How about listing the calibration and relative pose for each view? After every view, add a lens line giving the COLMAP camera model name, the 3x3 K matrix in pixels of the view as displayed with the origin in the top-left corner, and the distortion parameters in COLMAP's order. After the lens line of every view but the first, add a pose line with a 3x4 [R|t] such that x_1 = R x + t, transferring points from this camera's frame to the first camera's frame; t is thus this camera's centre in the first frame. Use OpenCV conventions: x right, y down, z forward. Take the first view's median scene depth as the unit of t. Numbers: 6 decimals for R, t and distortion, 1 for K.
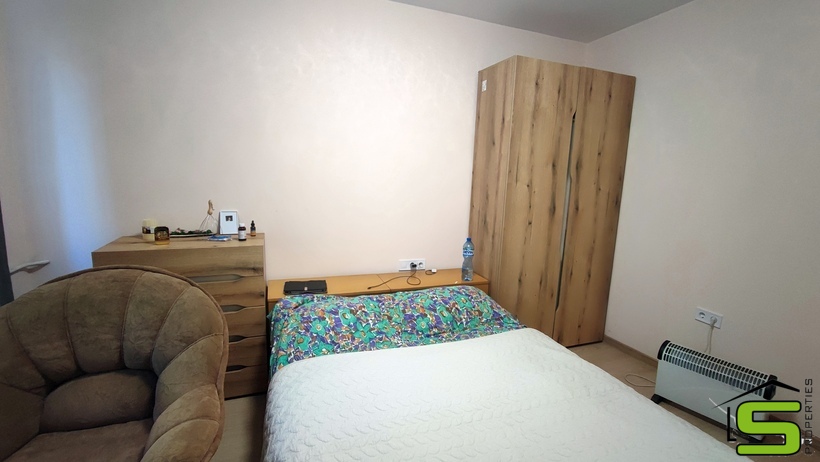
lens RADIAL K [[374.9, 0, 410.5], [0, 374.9, 228.2], [0, 0, 1]] dist [-0.016473, 0.005352]
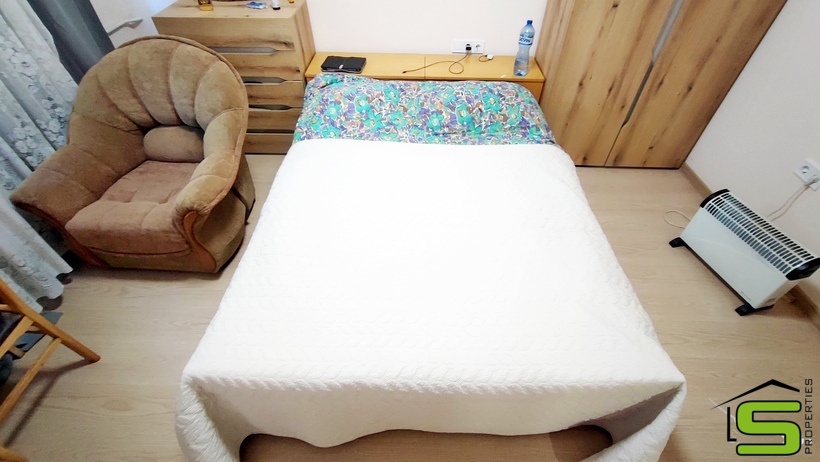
lens RADIAL K [[374.9, 0, 413.5], [0, 374.9, 228.1], [0, 0, 1]] dist [-0.016473, 0.005352]
pose [[0.925080, 0.246452, -0.288942, 0.336348], [-0.031368, 0.807817, 0.588597, -0.096568], [0.378474, -0.535436, 0.755027, 0.082560]]
